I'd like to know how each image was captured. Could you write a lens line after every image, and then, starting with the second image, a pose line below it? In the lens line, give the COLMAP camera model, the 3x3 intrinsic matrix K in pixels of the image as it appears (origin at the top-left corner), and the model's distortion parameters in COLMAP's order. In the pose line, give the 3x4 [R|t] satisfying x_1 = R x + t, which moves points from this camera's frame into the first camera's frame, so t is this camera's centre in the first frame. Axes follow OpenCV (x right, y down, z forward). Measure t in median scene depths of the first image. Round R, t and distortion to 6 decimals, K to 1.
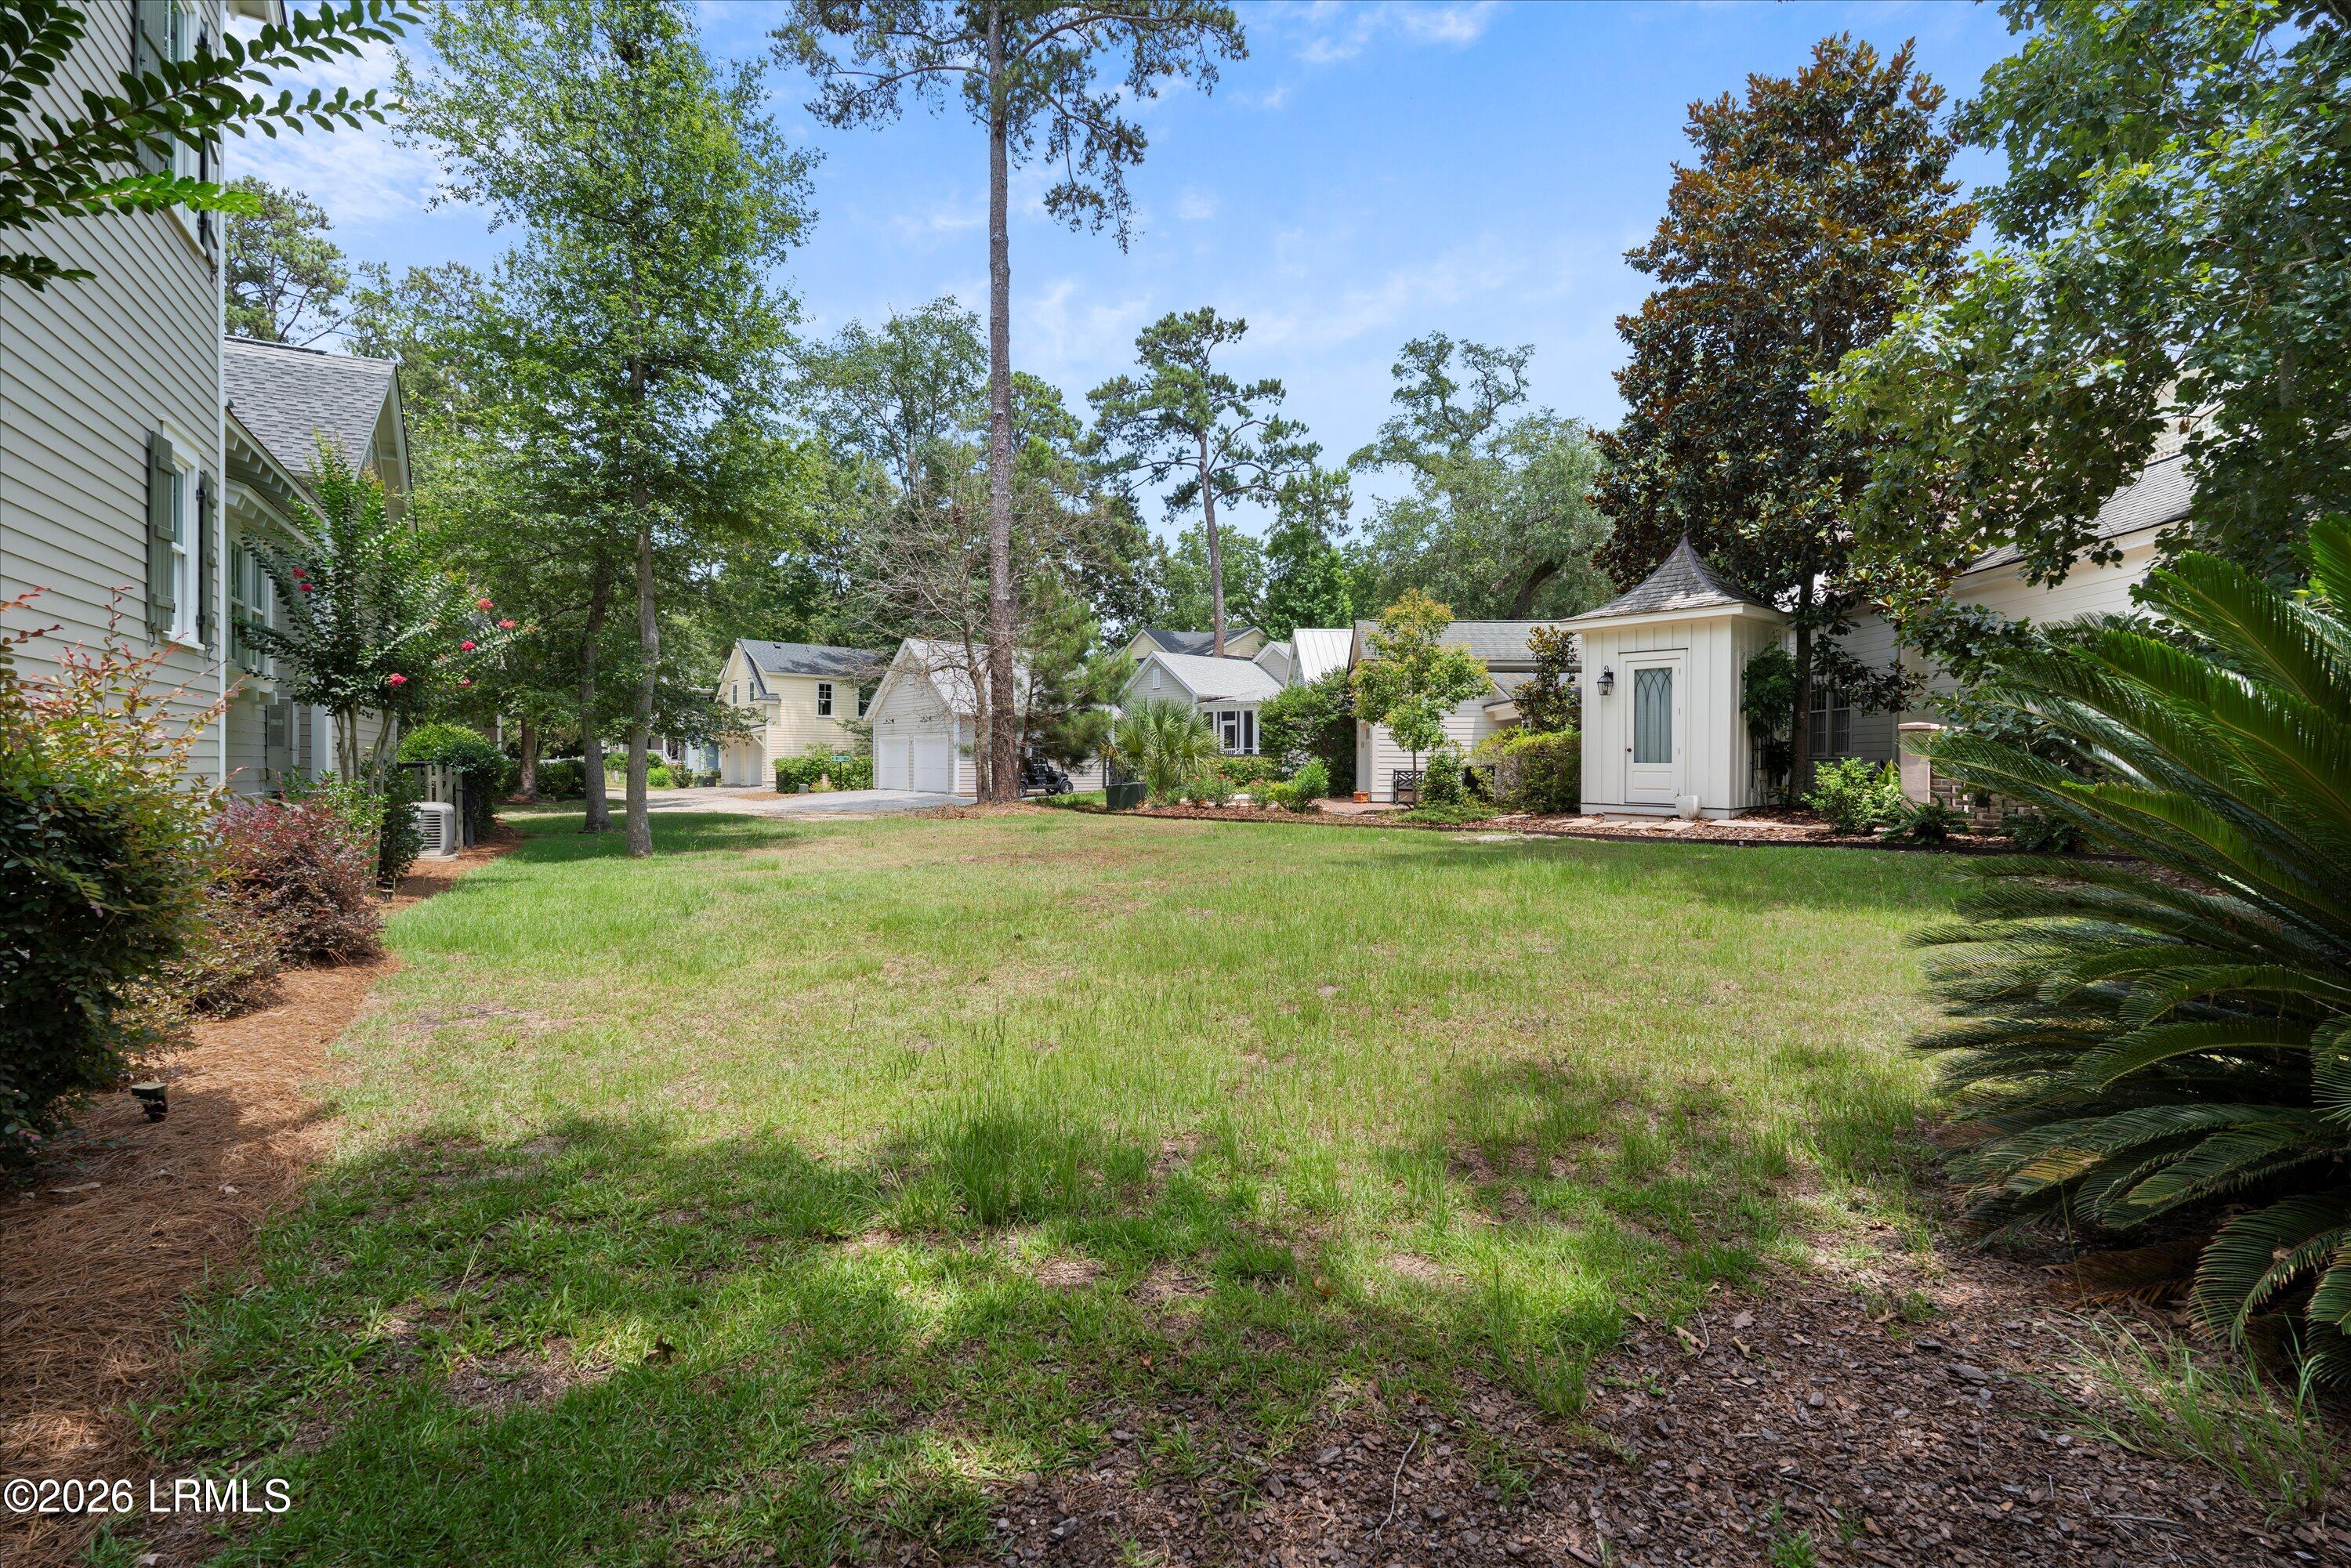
lens RADIAL K [[1020.5, 0, 1177.1], [0, 1020.5, 773.5], [0, 0, 1]] dist [-0.004339, -0.000725]
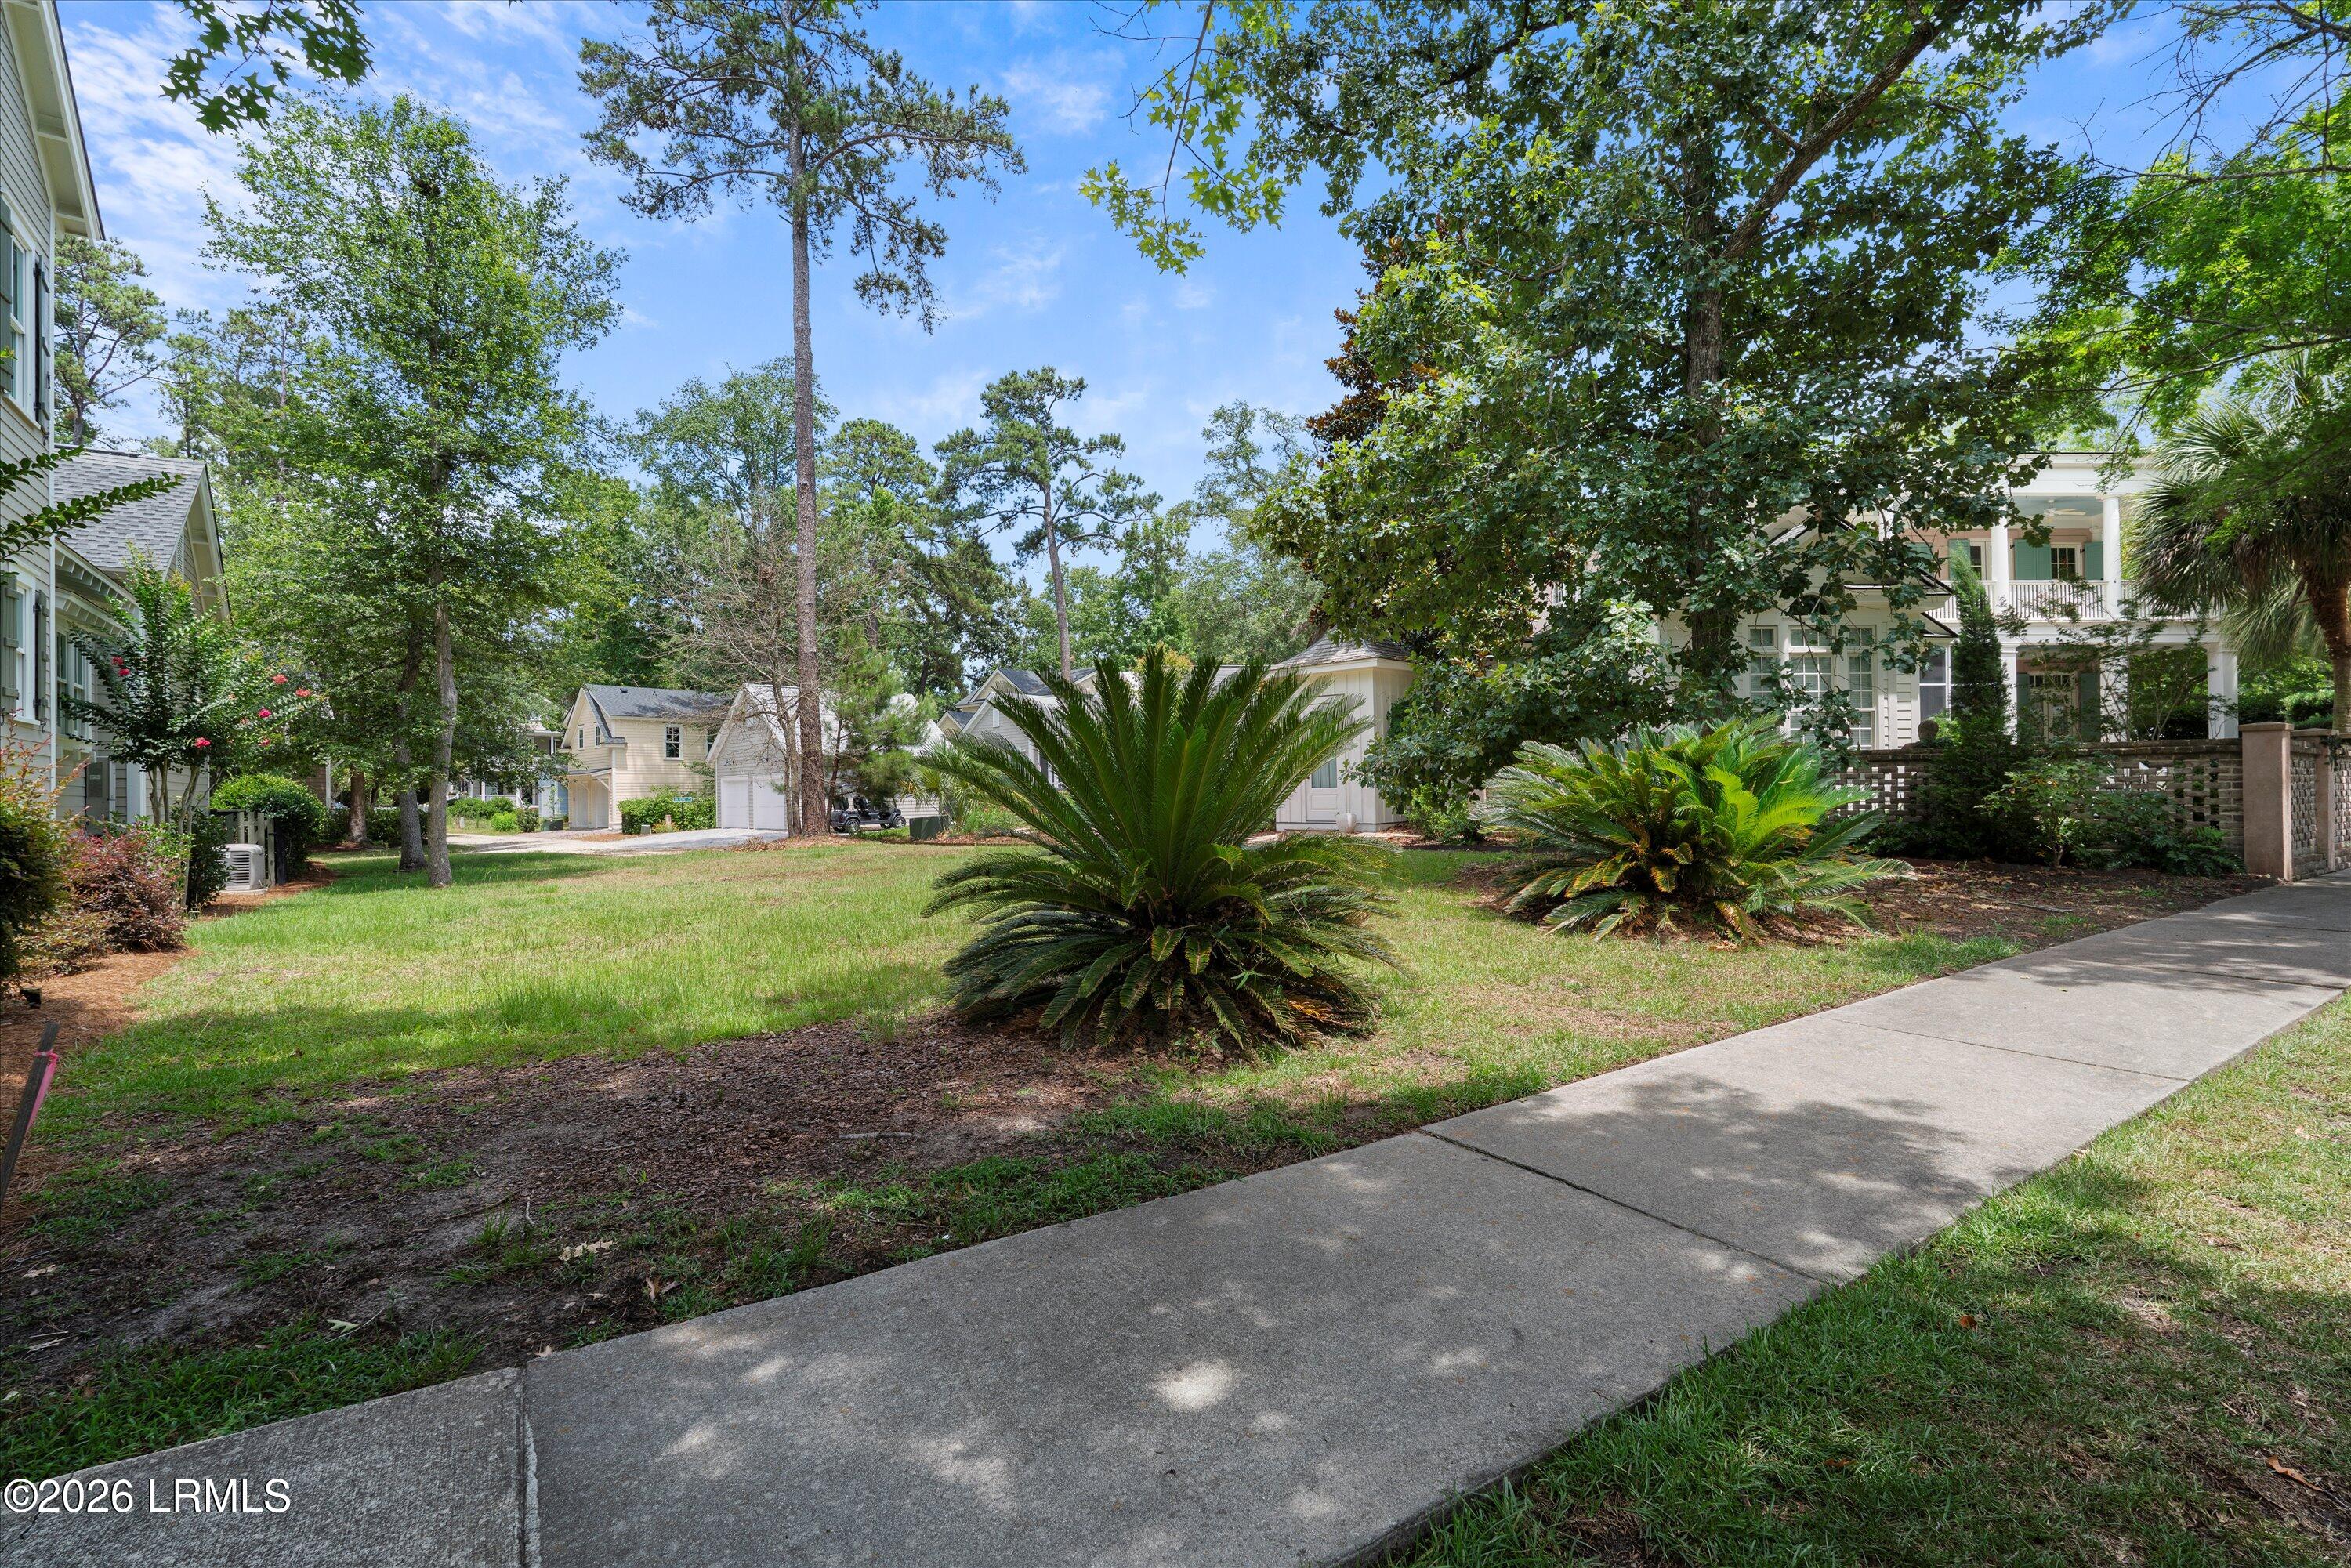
lens RADIAL K [[1020.5, 0, 1172.4], [0, 1020.5, 786.3], [0, 0, 1]] dist [-0.004339, -0.000725]
pose [[0.995161, -0.020011, 0.096196, 0.101358], [0.021963, 0.999573, -0.019277, 0.004337], [-0.095769, 0.021296, 0.995176, -0.120461]]
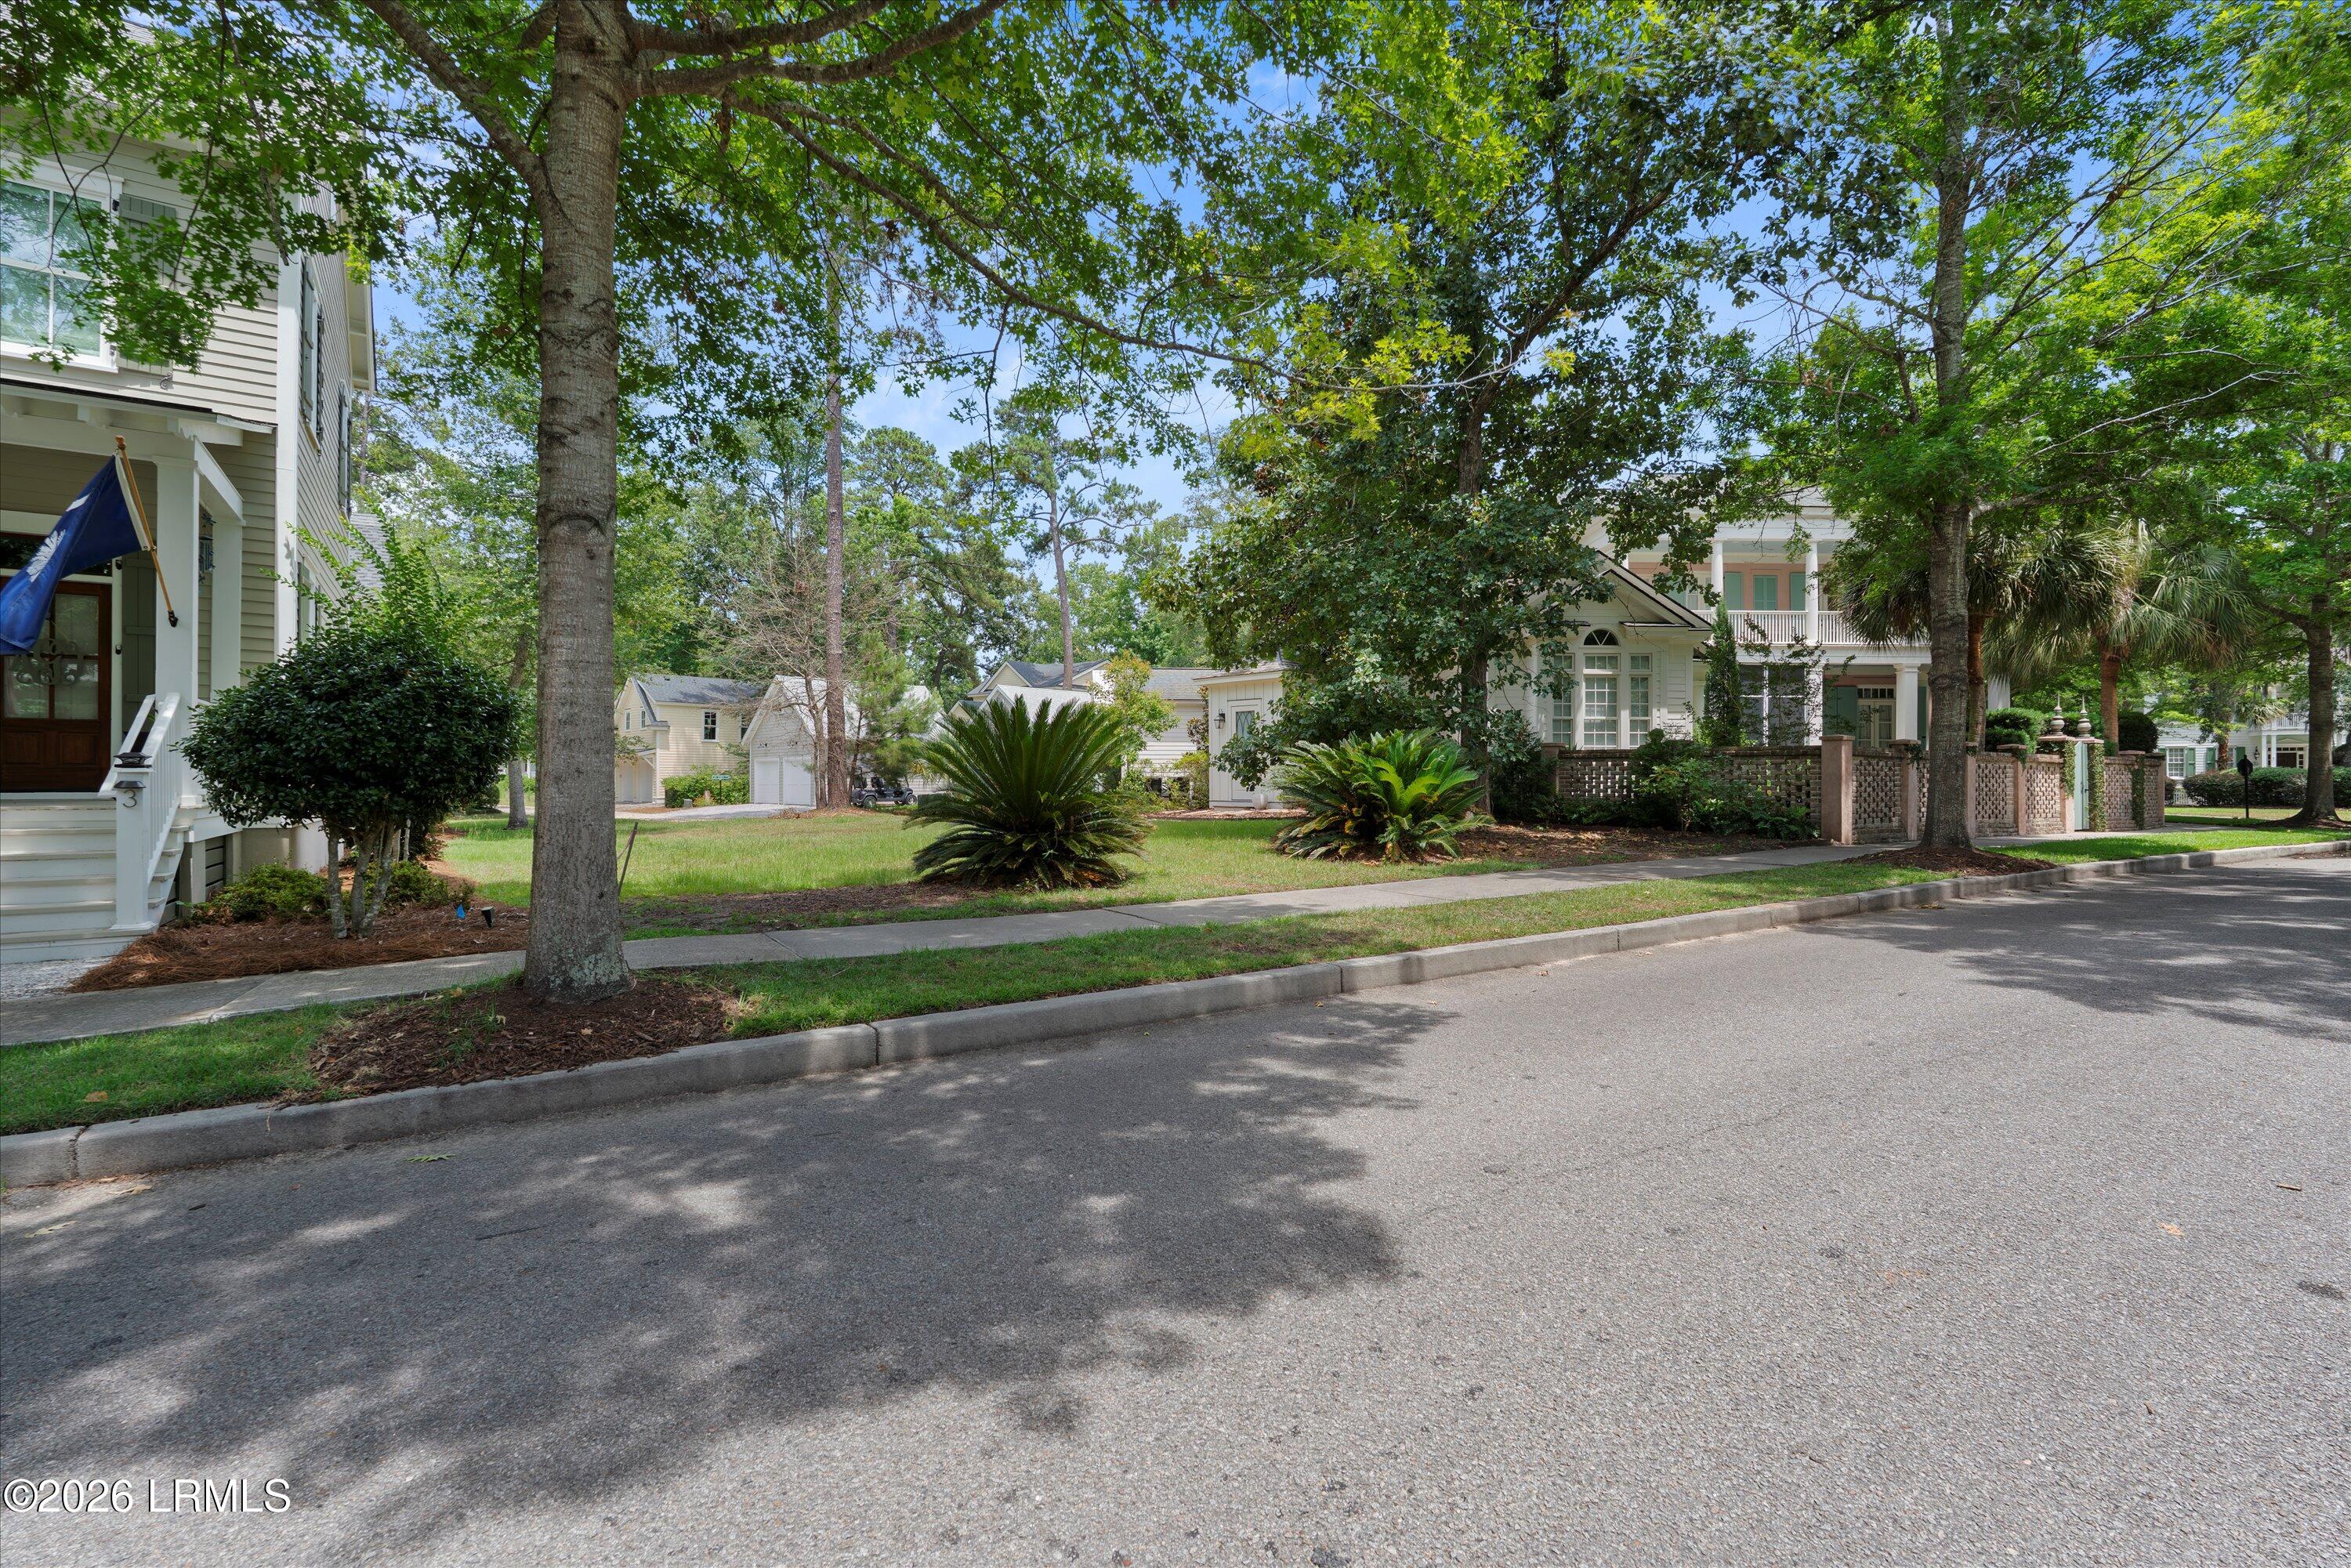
lens RADIAL K [[1020.5, 0, 1165.4], [0, 1020.5, 774.1], [0, 0, 1]] dist [-0.004339, -0.000725]
pose [[0.997353, -0.004613, 0.072570, 0.142766], [0.006053, 0.999789, -0.019637, 0.011936], [-0.072465, 0.020024, 0.997170, -0.307512]]
